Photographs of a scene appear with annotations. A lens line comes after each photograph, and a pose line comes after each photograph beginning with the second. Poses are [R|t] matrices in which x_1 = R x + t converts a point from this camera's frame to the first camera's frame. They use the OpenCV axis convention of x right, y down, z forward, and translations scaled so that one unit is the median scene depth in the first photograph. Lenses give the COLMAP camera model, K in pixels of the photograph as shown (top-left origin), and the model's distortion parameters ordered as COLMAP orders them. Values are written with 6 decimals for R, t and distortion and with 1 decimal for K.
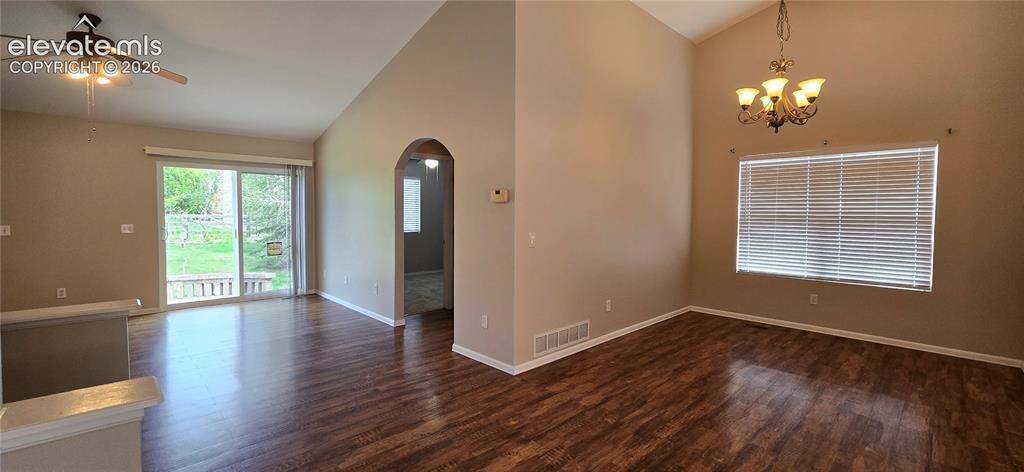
lens RADIAL K [[415.7, 0, 513.4], [0, 415.7, 228.0], [0, 0, 1]] dist [-0.009789, 0.002424]
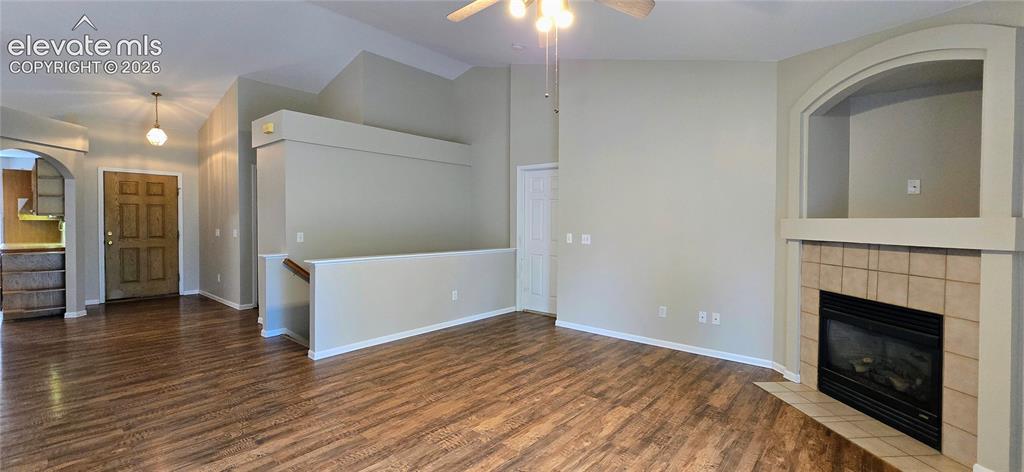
lens RADIAL K [[415.7, 0, 514.2], [0, 415.7, 234.3], [0, 0, 1]] dist [-0.009789, 0.002424]
pose [[-0.993371, -0.006647, -0.114760, -0.850886], [-0.014437, 0.997637, 0.067177, -0.059008], [0.114042, 0.068388, -0.991119, 1.593252]]
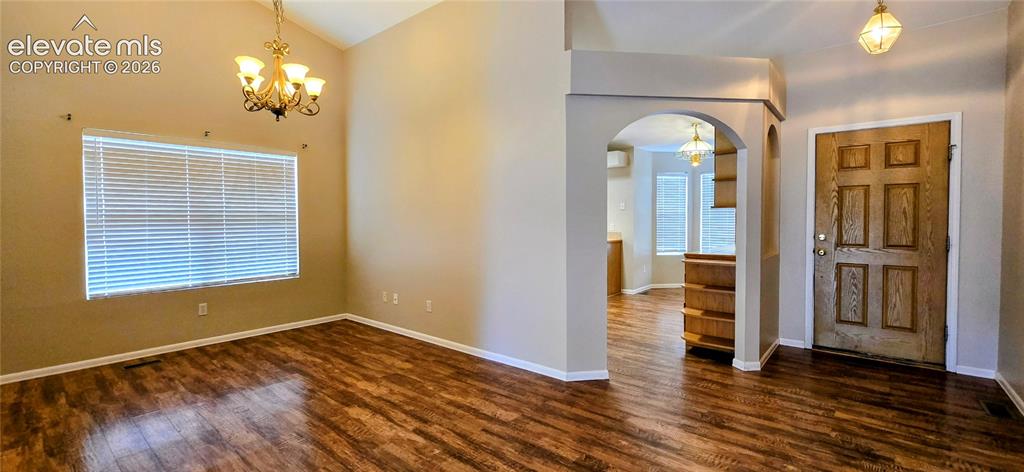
lens RADIAL K [[433.2, 0, 518.9], [0, 433.2, 227.0], [0, 0, 1]] dist [-0.002326, -0.000036]
pose [[-0.121046, -0.028986, 0.992224, -0.343885], [0.037757, 0.998716, 0.033782, -0.011629], [-0.991929, 0.041552, -0.119796, 0.547341]]
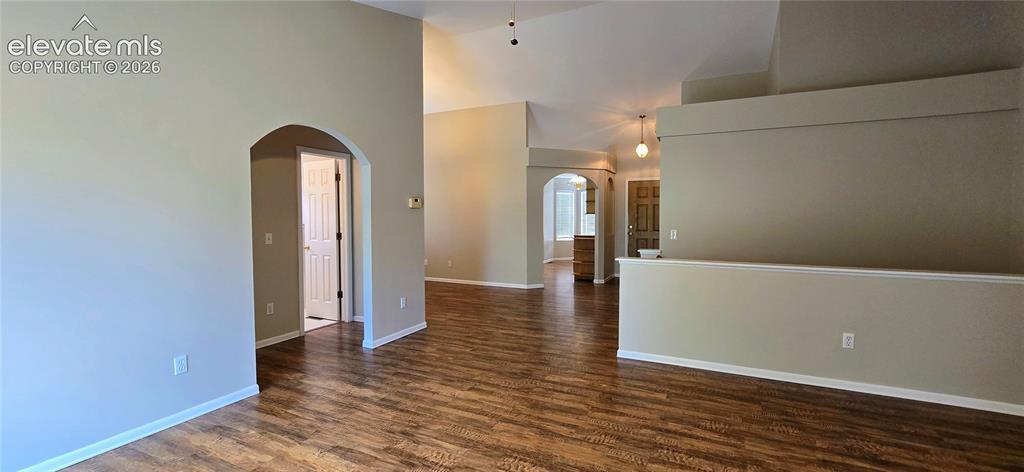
lens RADIAL K [[415.7, 0, 518.7], [0, 415.7, 232.8], [0, 0, 1]] dist [-0.009789, 0.002424]
pose [[-0.358593, -0.041958, 0.932551, -1.349524], [0.032628, 0.997816, 0.057441, -0.045161], [-0.932924, 0.051025, -0.356441, 1.108920]]
